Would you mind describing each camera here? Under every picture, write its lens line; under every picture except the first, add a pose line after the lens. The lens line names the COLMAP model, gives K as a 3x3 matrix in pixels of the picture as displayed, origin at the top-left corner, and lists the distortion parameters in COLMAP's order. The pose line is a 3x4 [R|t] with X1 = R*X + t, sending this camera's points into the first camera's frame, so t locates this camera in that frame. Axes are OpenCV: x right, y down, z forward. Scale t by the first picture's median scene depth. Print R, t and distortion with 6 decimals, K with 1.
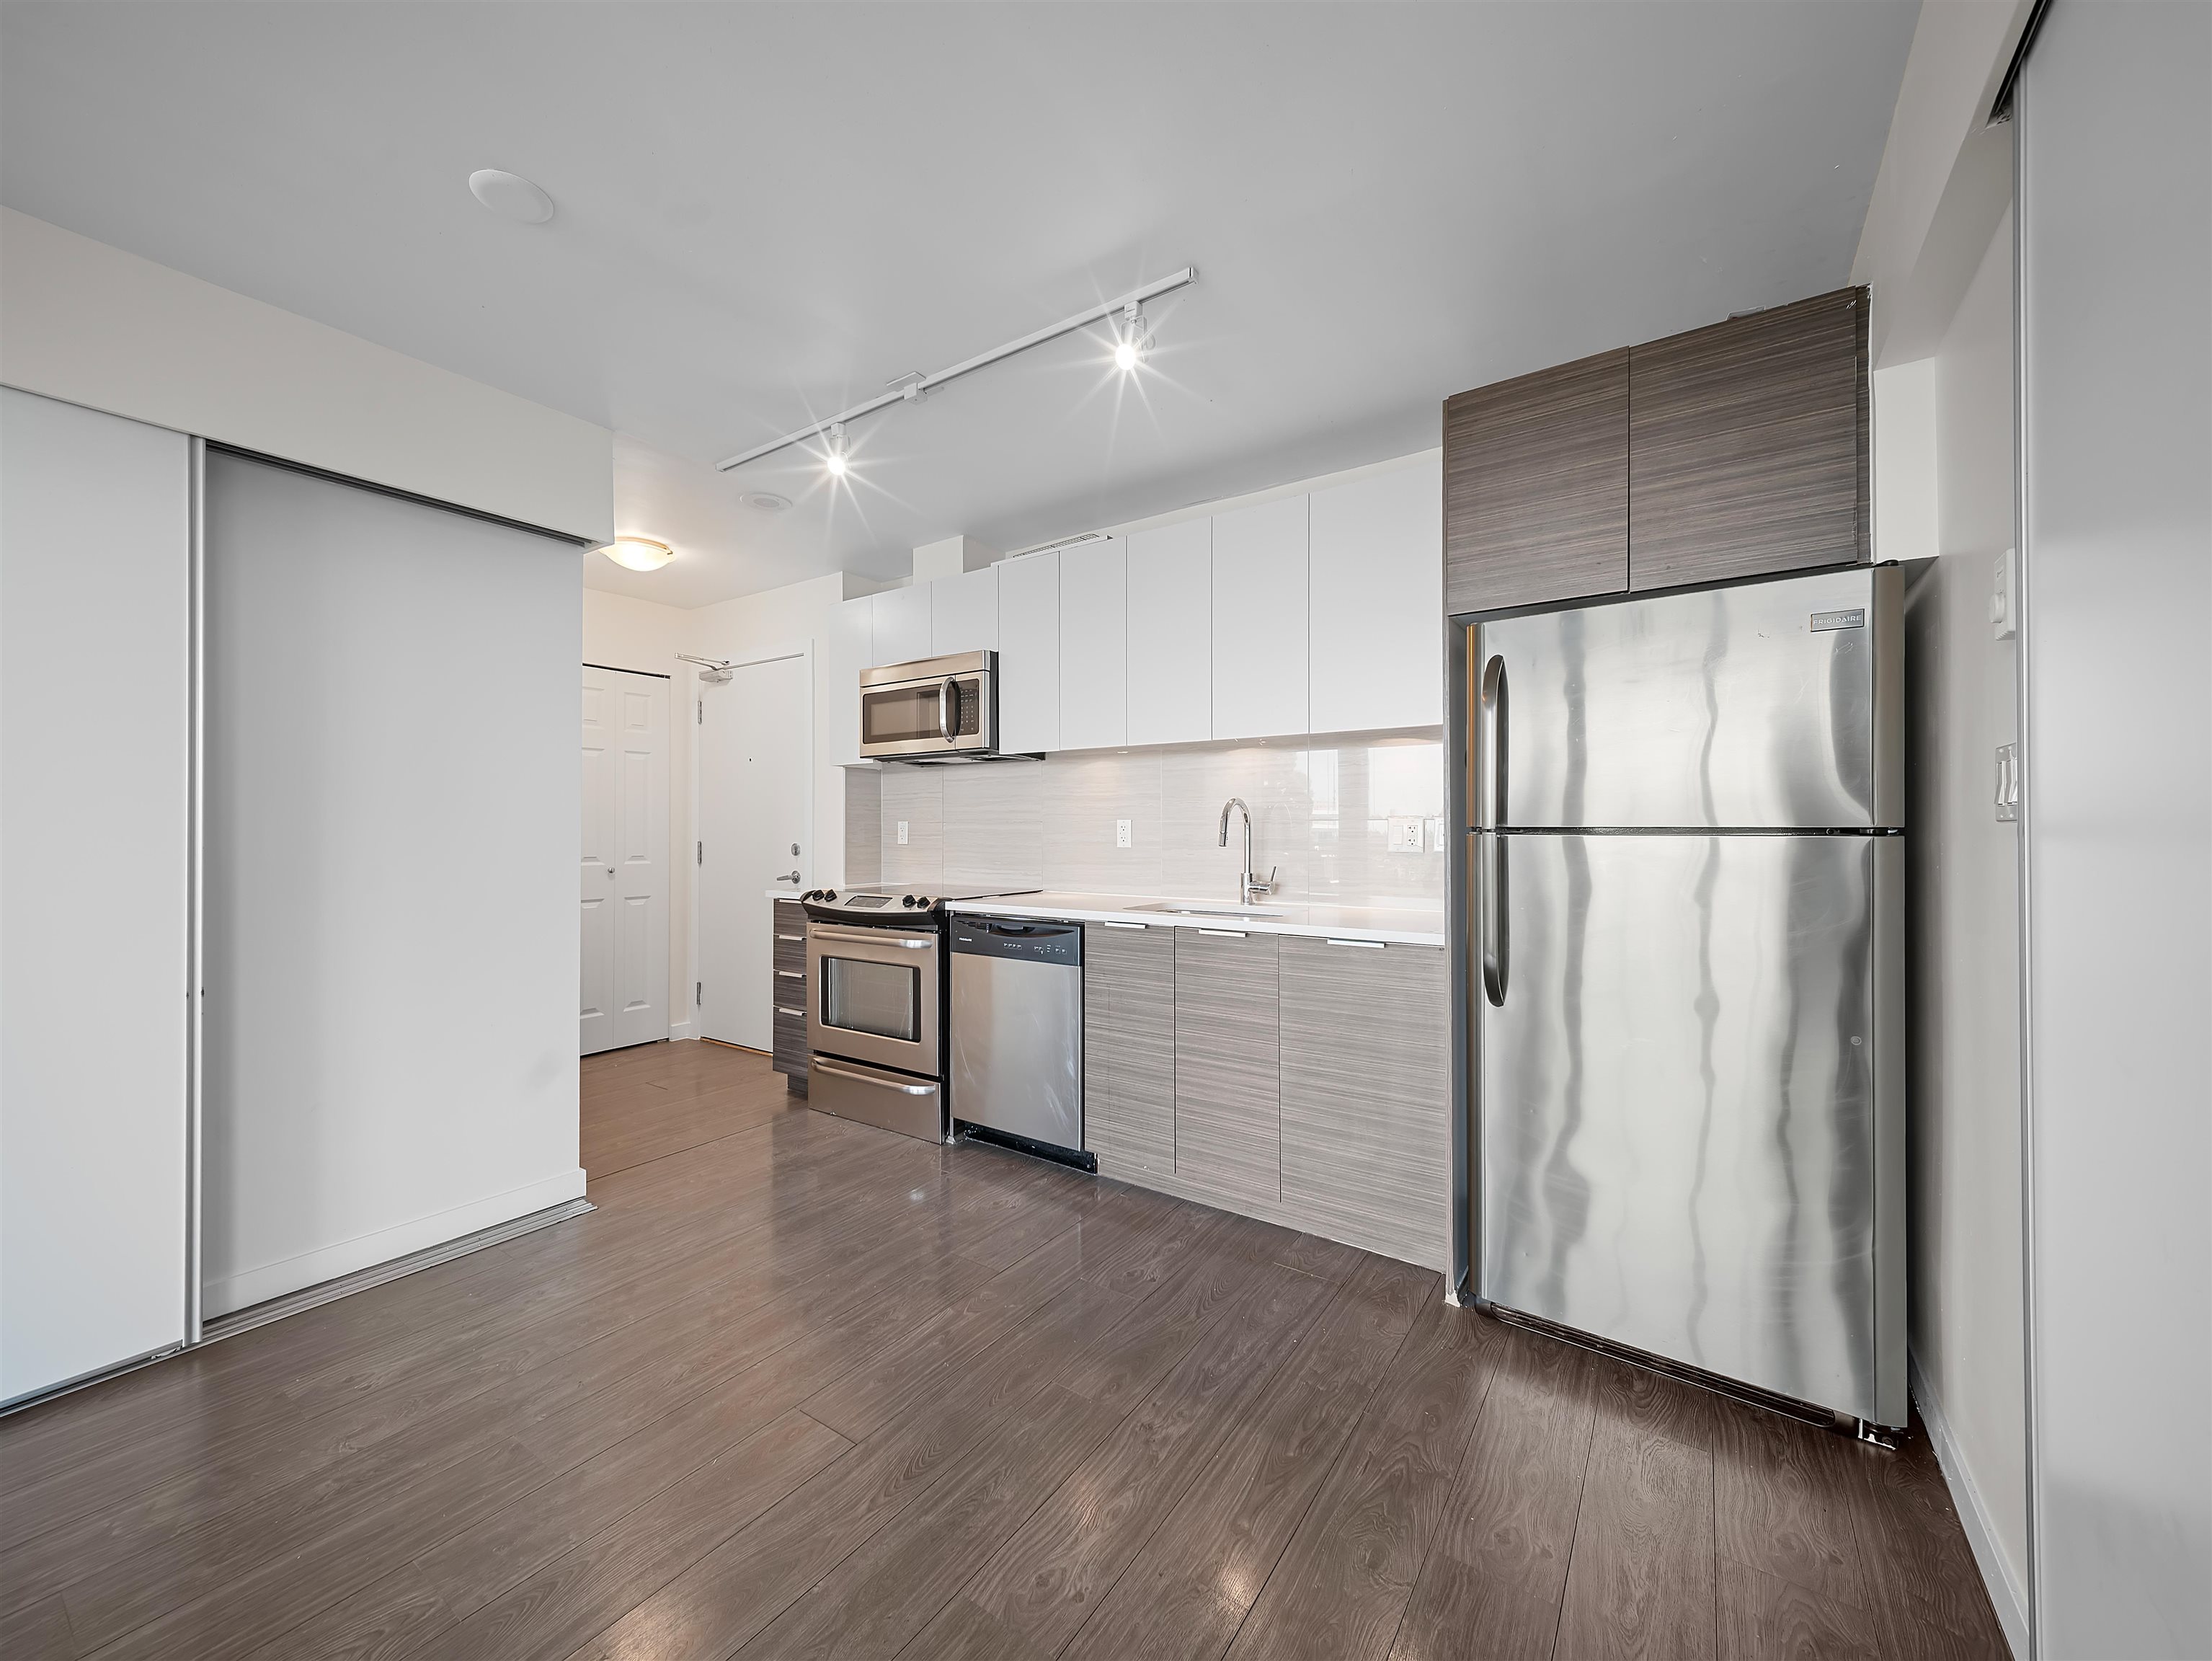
lens RADIAL K [[859.6, 0, 1104.2], [0, 859.6, 826.9], [0, 0, 1]] dist [0.001523, -0.005594]
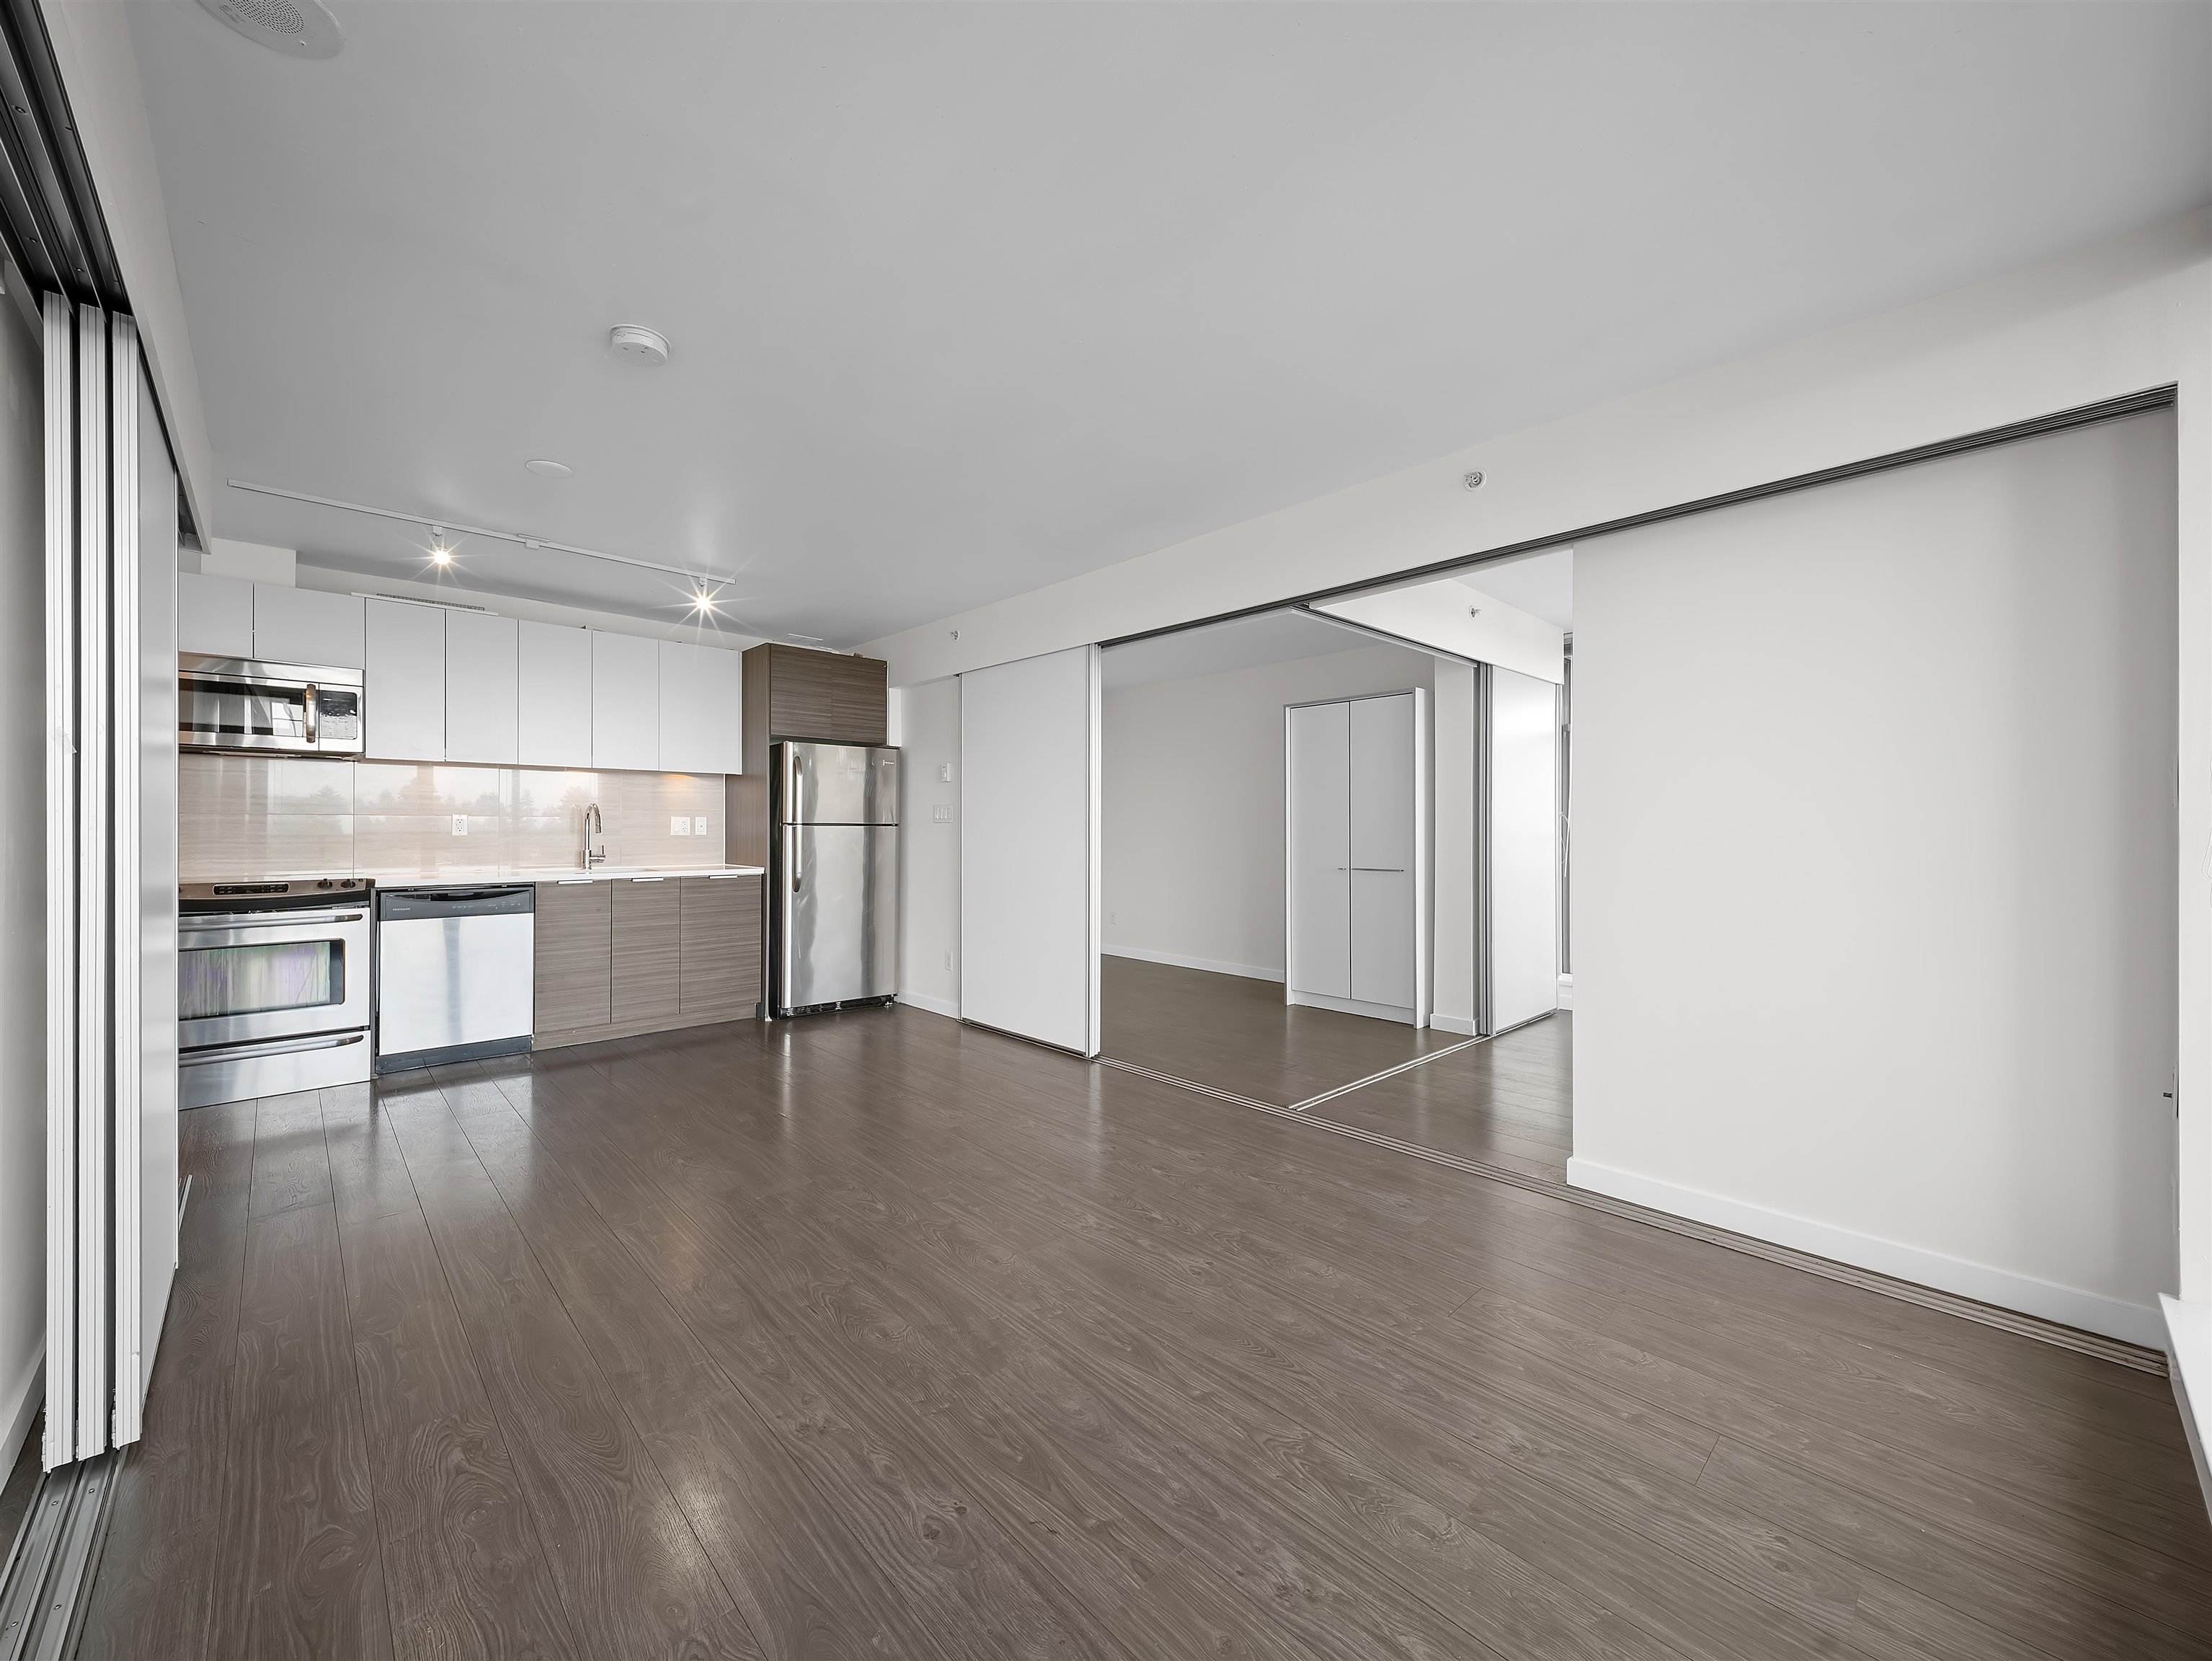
lens RADIAL K [[844.2, 0, 1100.7], [0, 844.2, 829.7], [0, 0, 1]] dist [-0.000665, -0.006298]
pose [[0.186599, -0.002575, 0.982433, -1.164209], [-0.009561, 0.999944, 0.004437, -0.000169], [-0.982390, -0.010220, 0.186564, -0.231026]]
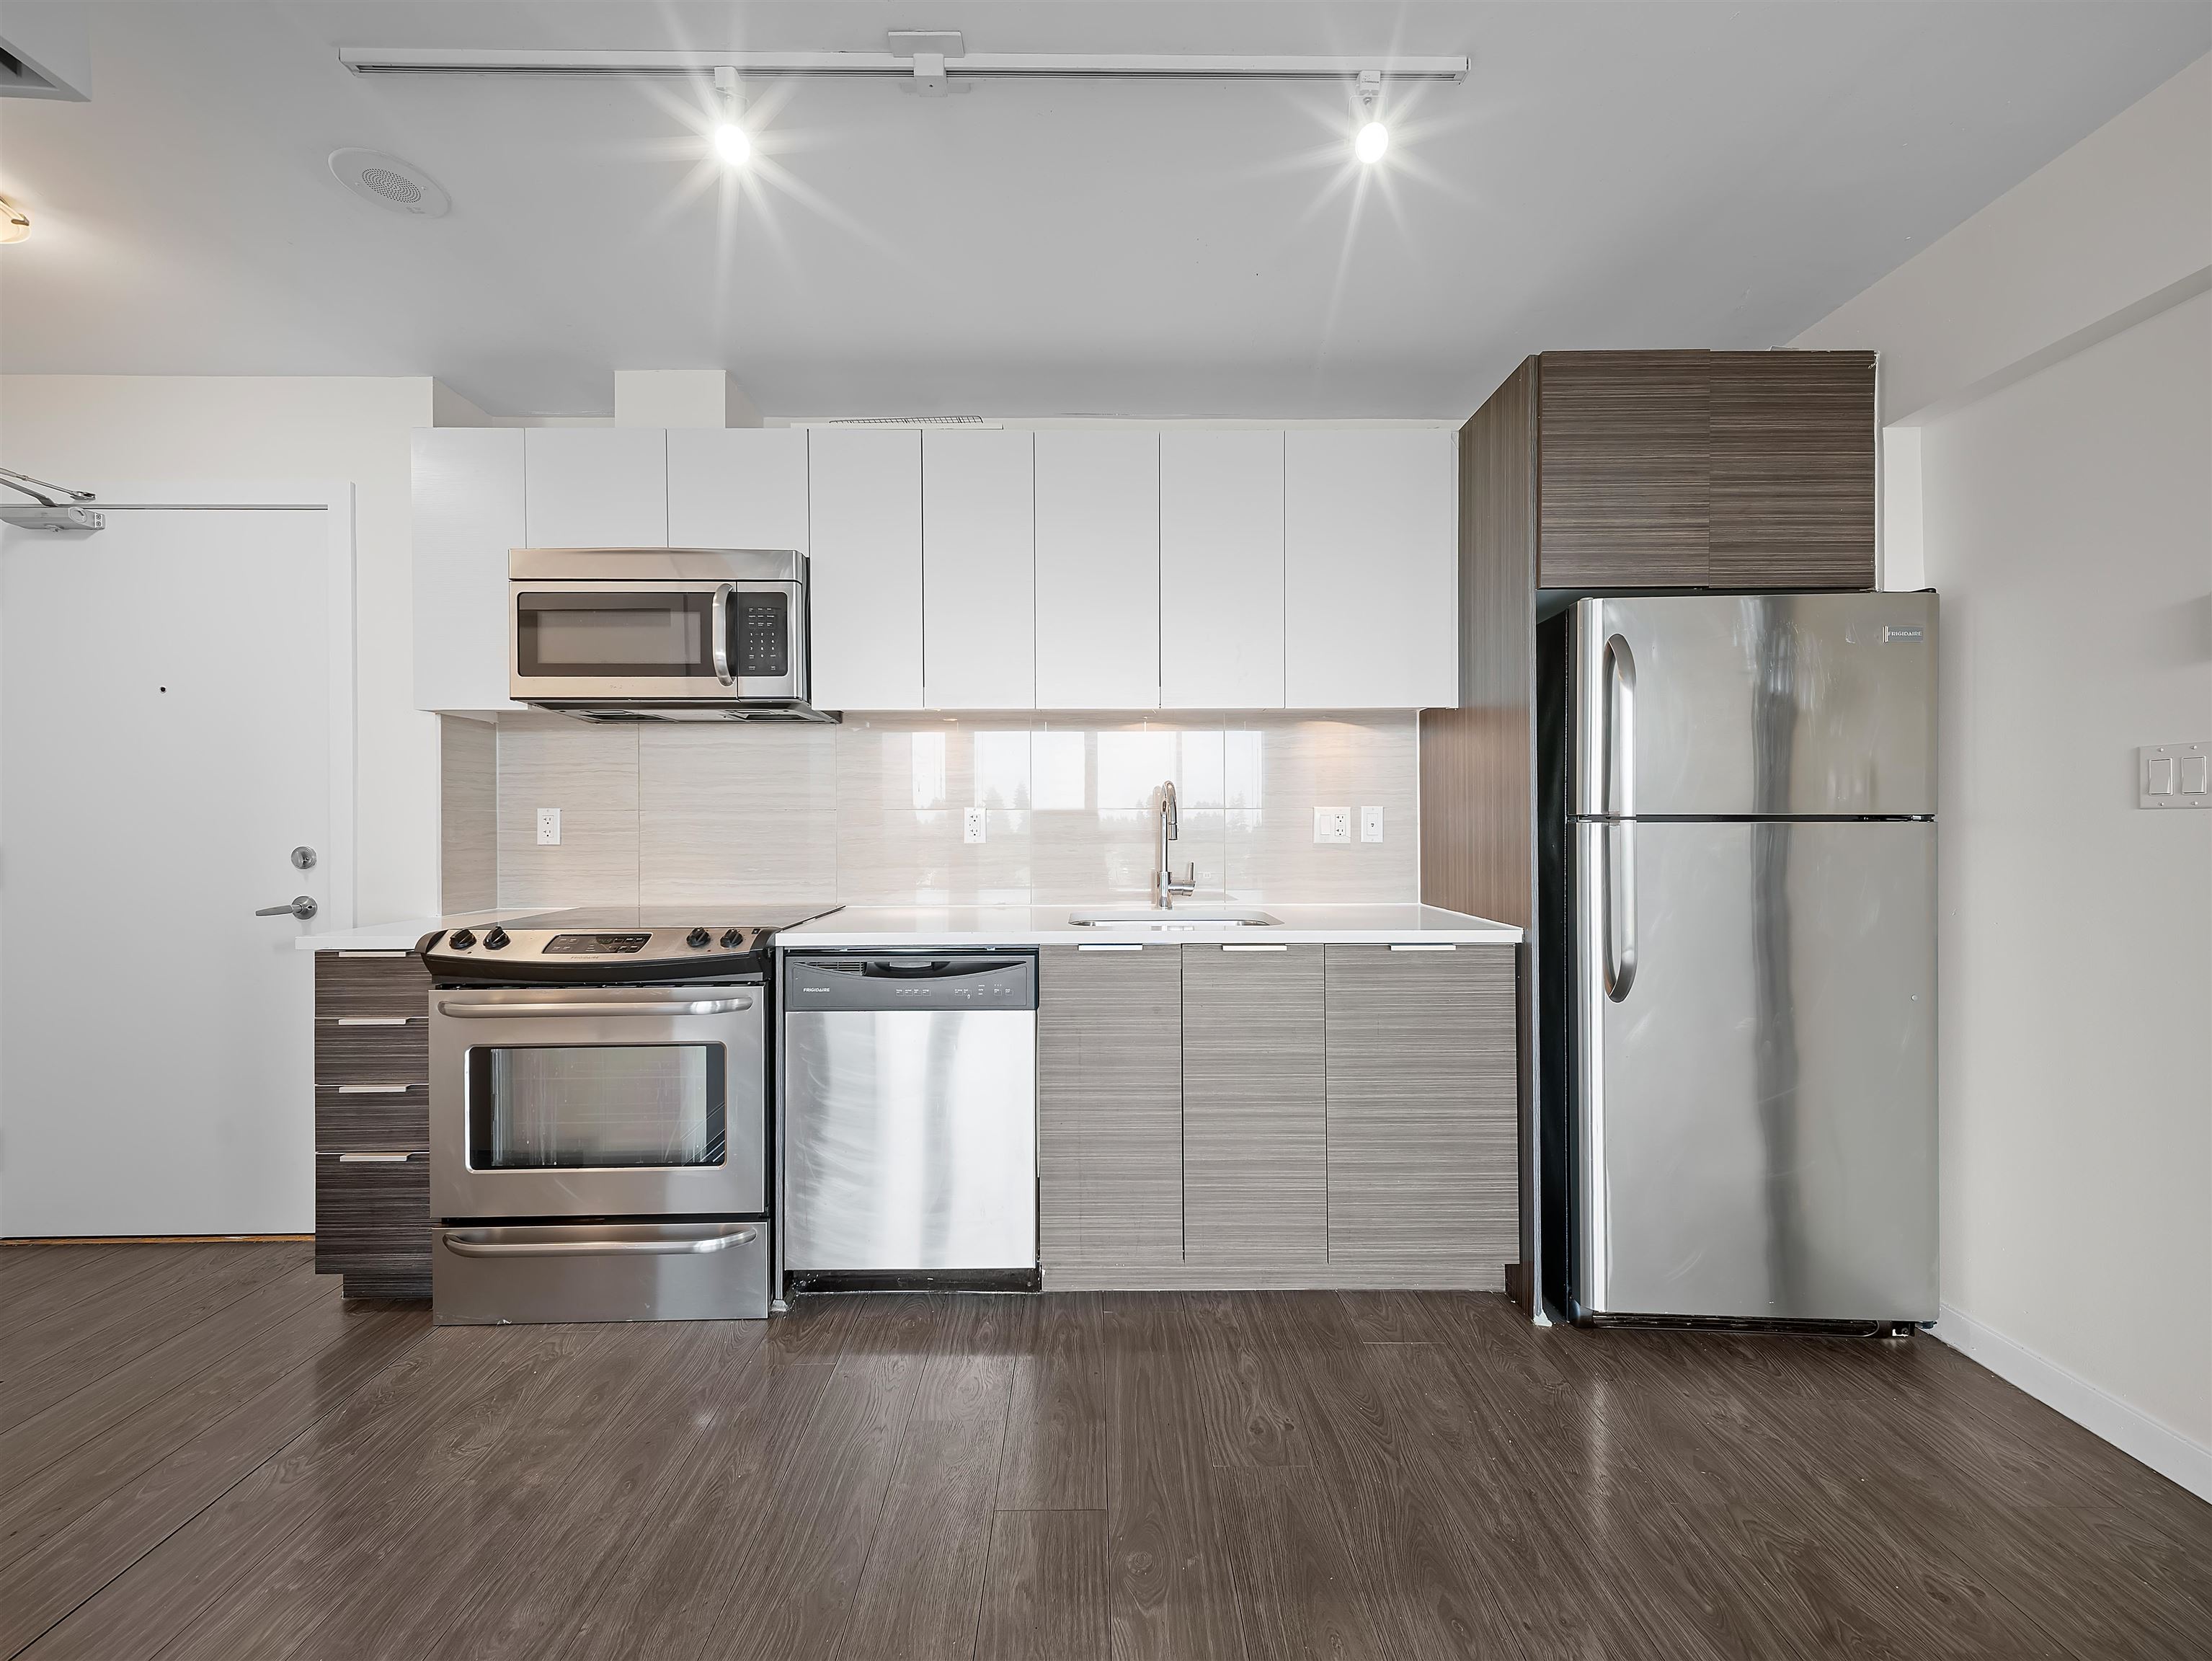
lens RADIAL K [[856.8, 0, 1093.1], [0, 856.8, 822.4], [0, 0, 1]] dist [0.014468, -0.006694]
pose [[0.817840, -0.003910, 0.575432, -0.356996], [0.001125, 0.999986, 0.005196, 0.001614], [-0.575444, -0.003602, 0.817833, 0.345031]]
